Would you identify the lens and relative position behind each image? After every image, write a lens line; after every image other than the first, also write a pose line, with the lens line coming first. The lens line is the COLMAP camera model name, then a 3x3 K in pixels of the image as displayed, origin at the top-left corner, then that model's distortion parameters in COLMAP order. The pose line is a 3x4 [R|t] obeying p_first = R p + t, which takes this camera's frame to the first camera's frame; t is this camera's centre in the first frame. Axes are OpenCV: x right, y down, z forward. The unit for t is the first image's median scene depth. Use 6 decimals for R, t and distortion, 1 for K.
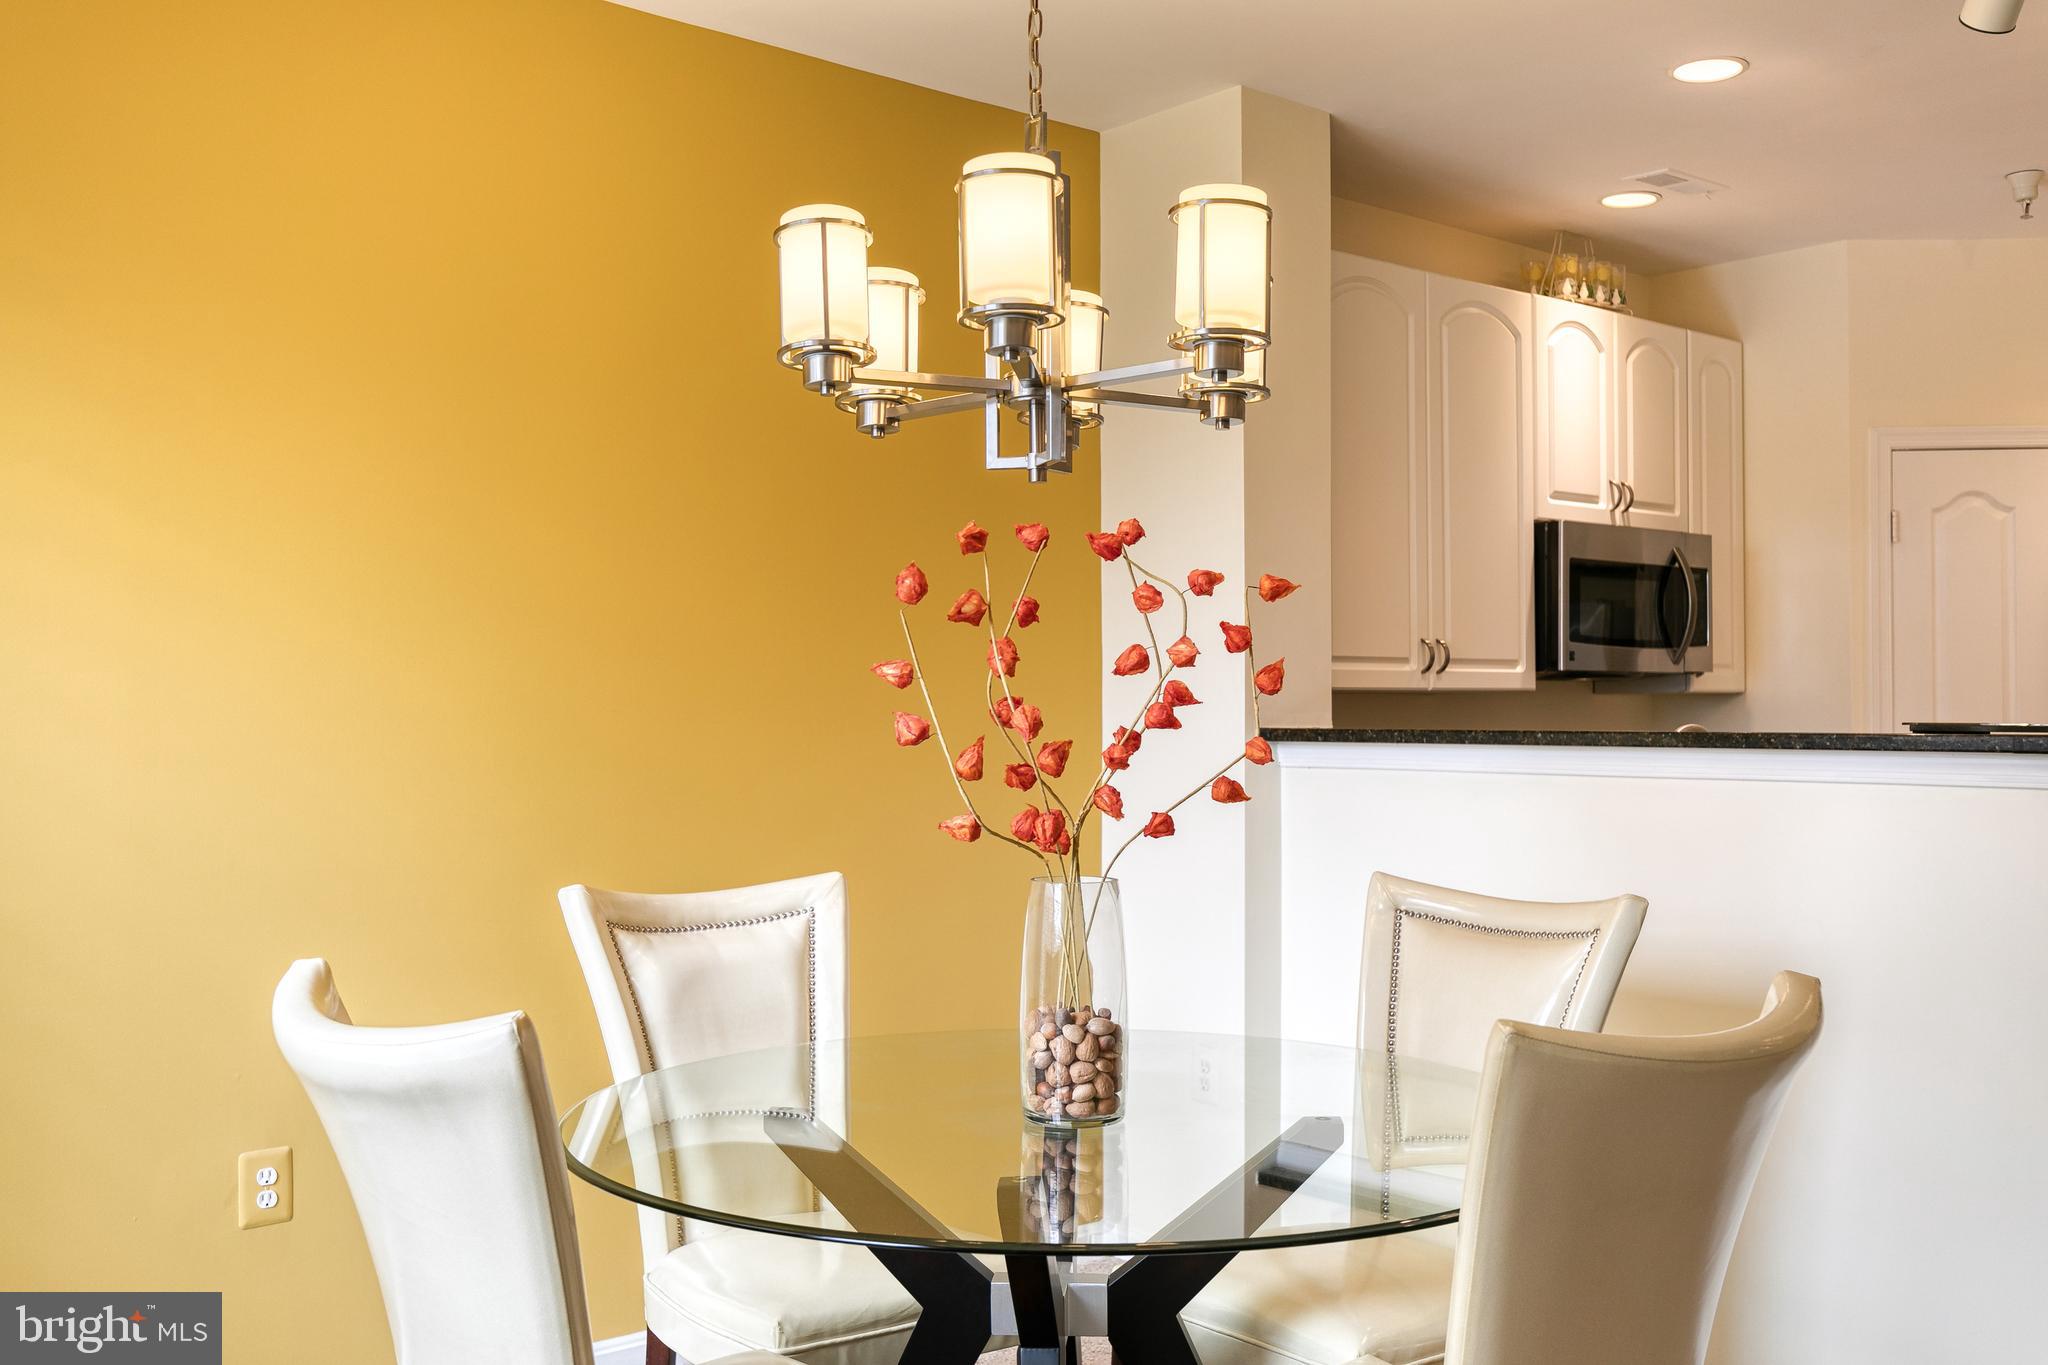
lens RADIAL K [[1965.6, 0, 1024.0], [0, 1965.6, 682.5], [0, 0, 1]] dist [0.008493, -0.009318]
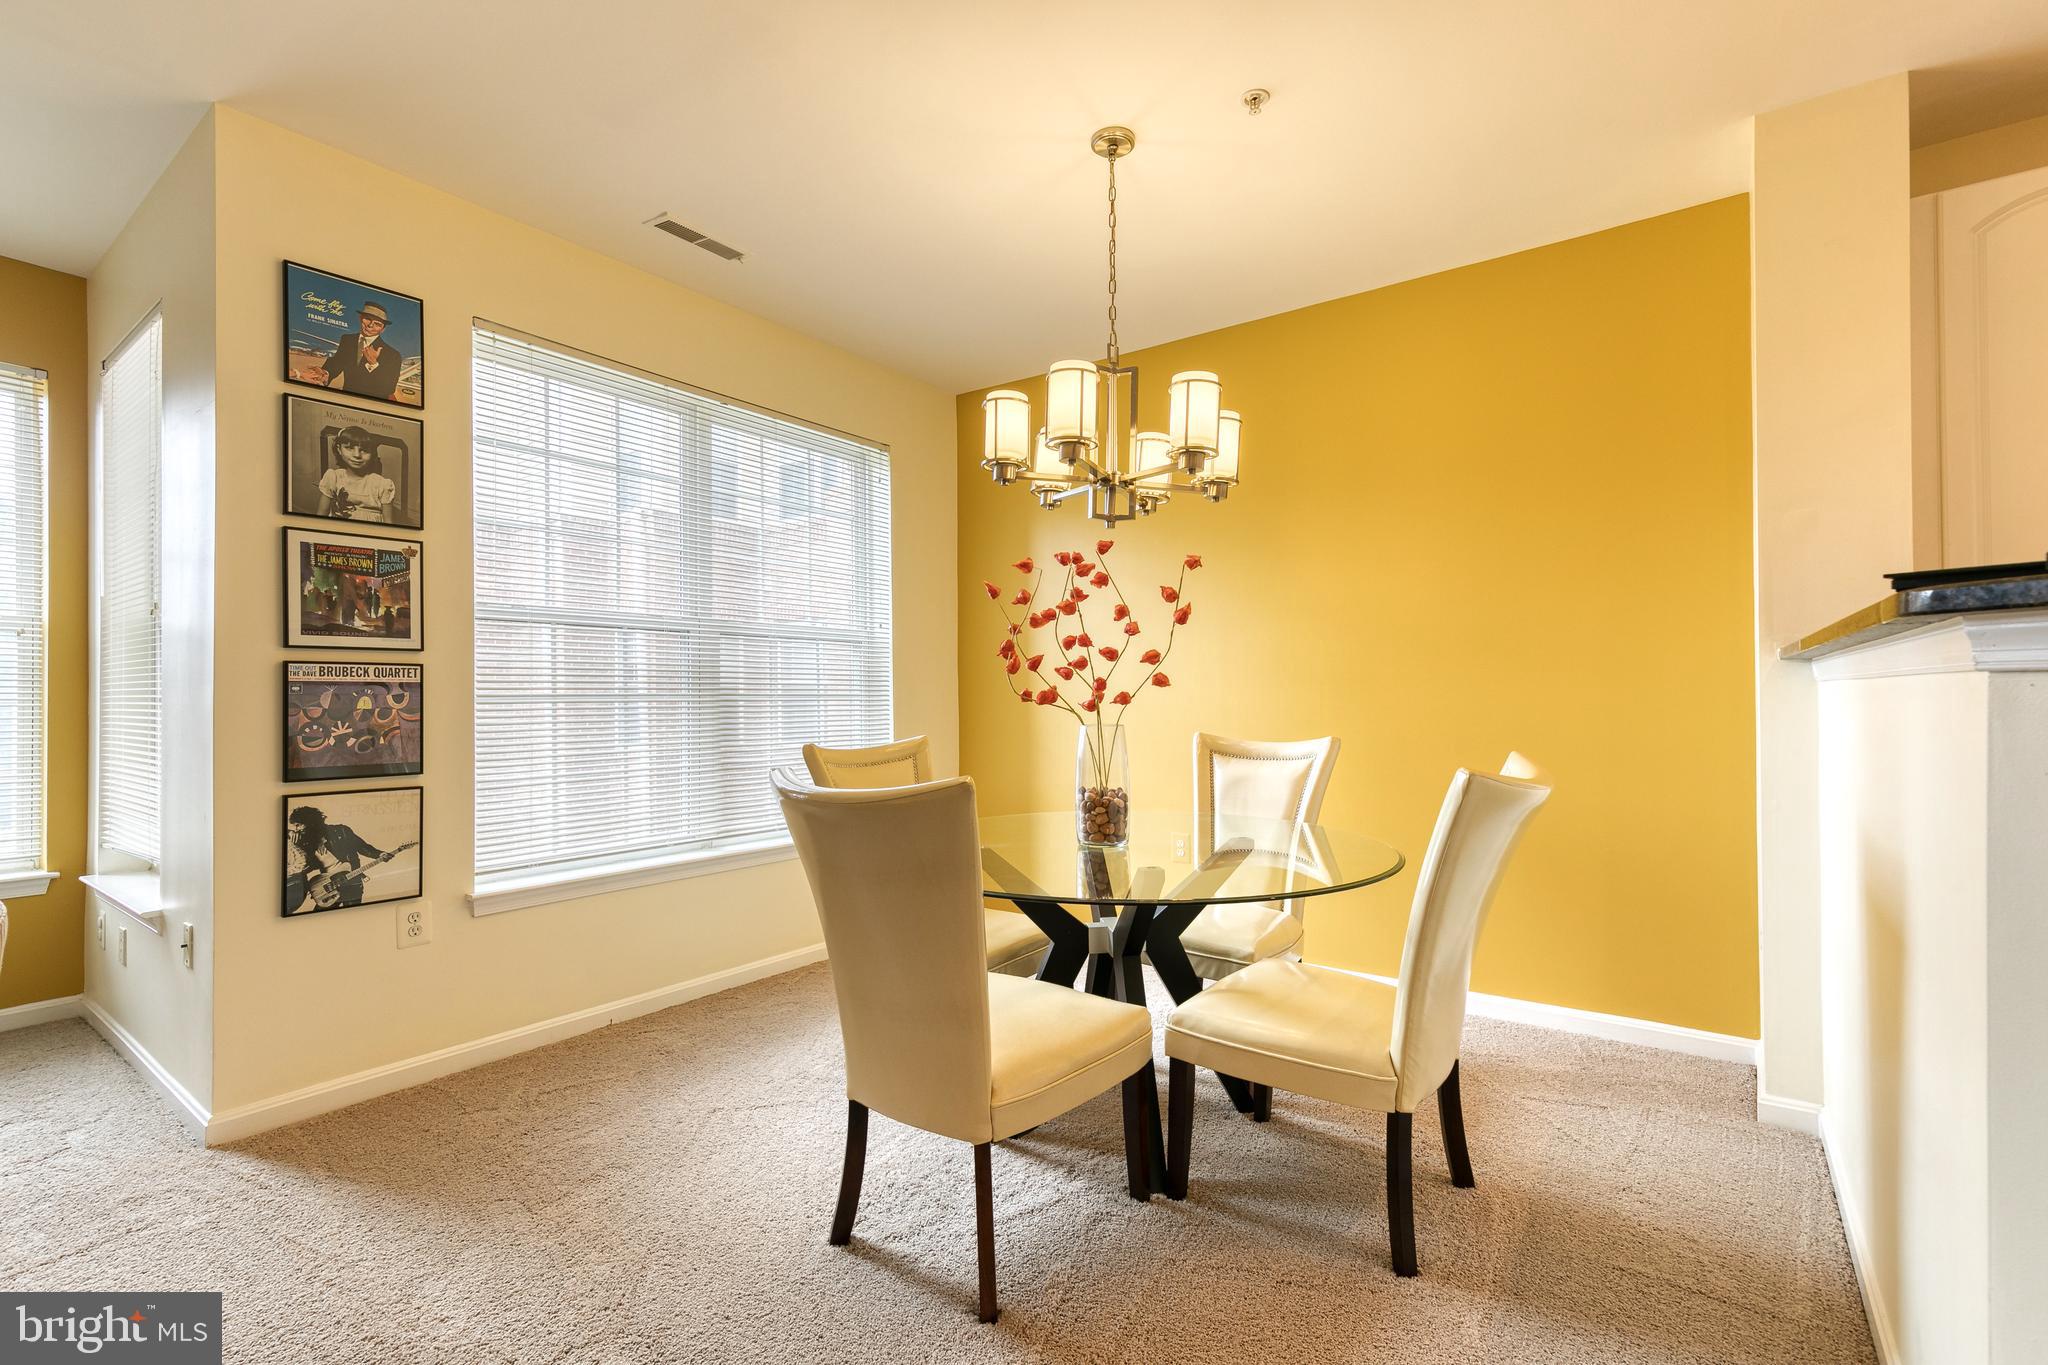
lens RADIAL K [[924.3, 0, 1029.0], [0, 924.3, 687.8], [0, 0, 1]] dist [0.008556, 0.000304]
pose [[0.232629, -0.009093, -0.972523, 0.765116], [0.022409, 0.999741, -0.003988, 0.053237], [0.972307, -0.020866, 0.232772, 0.588538]]
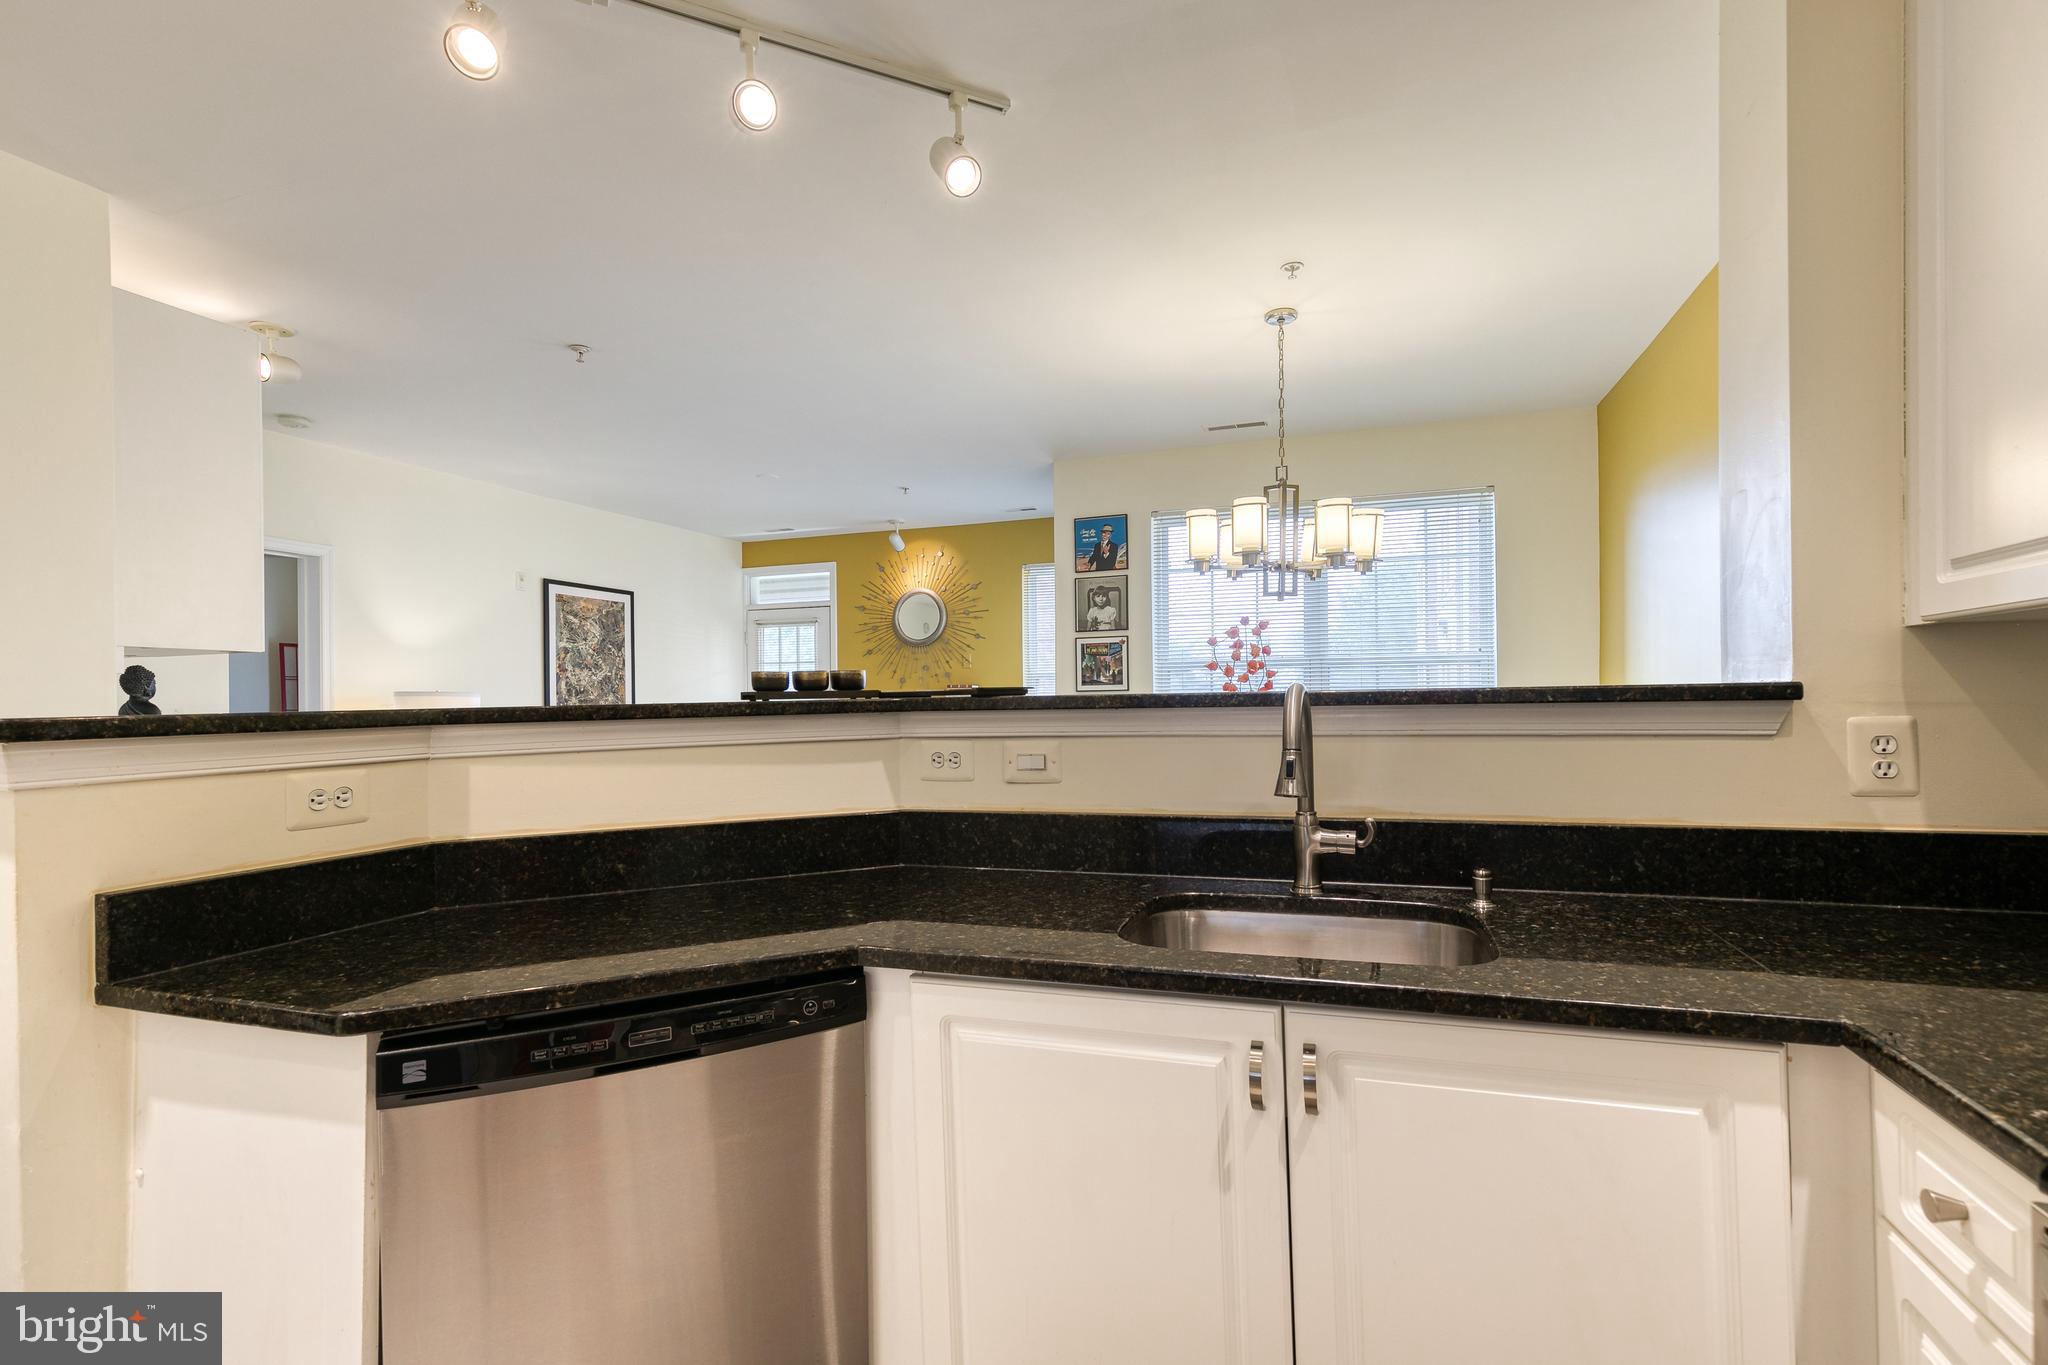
lens RADIAL K [[916.8, 0, 1033.6], [0, 916.8, 702.1], [0, 0, 1]] dist [0.009504, 0.000097]
pose [[-0.859810, 0.014978, -0.510394, 0.816278], [0.023139, 0.999686, -0.009644, 0.036633], [0.510090, -0.020102, -0.859886, 1.623326]]
